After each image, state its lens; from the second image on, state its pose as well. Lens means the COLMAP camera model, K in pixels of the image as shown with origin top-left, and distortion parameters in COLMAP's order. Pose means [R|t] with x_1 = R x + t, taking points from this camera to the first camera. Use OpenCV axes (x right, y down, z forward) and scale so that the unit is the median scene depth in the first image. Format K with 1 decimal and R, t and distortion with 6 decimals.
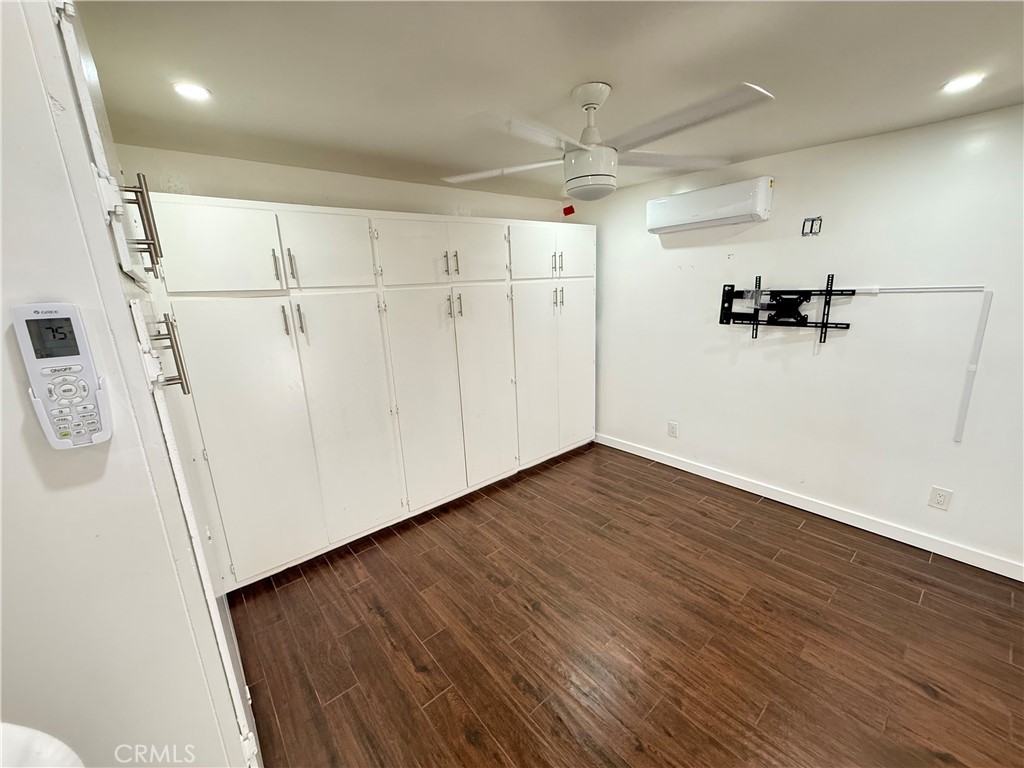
lens RADIAL K [[408.8, 0, 515.0], [0, 408.8, 384.5], [0, 0, 1]] dist [0.002262, -0.000963]
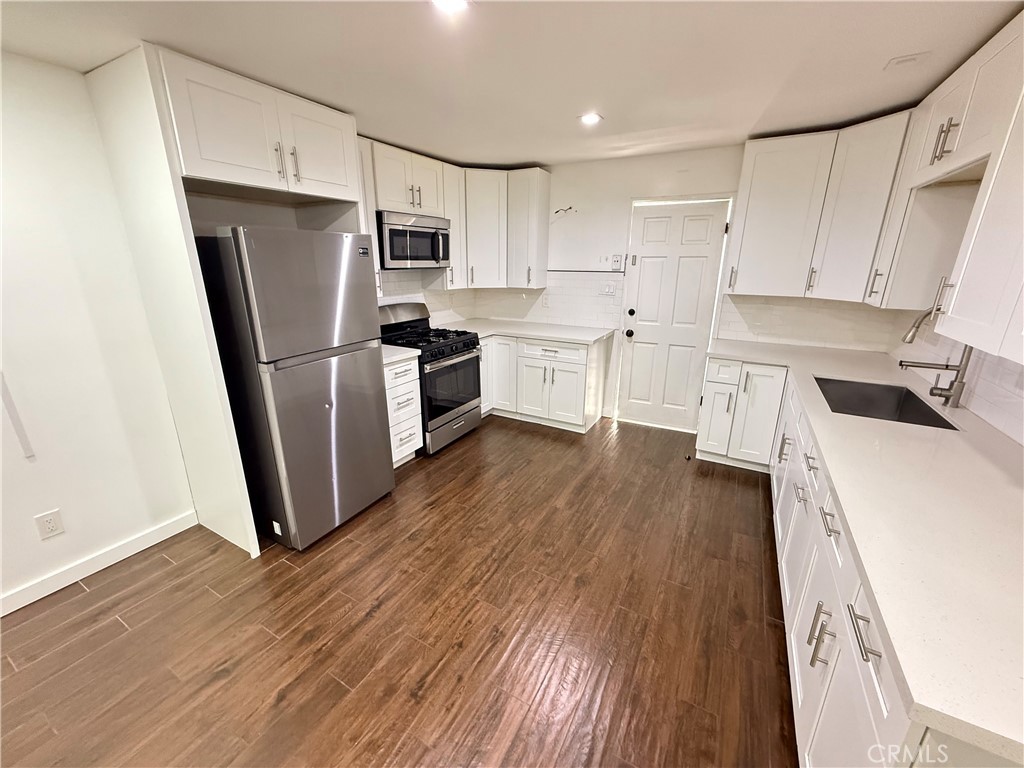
lens RADIAL K [[408.8, 0, 512.6], [0, 408.8, 380.6], [0, 0, 1]] dist [0.002262, -0.000963]
pose [[-0.356374, -0.231466, 0.905219, 0.027228], [0.223014, 0.919754, 0.322981, -0.066089], [-0.907338, 0.316979, -0.276157, 0.384559]]
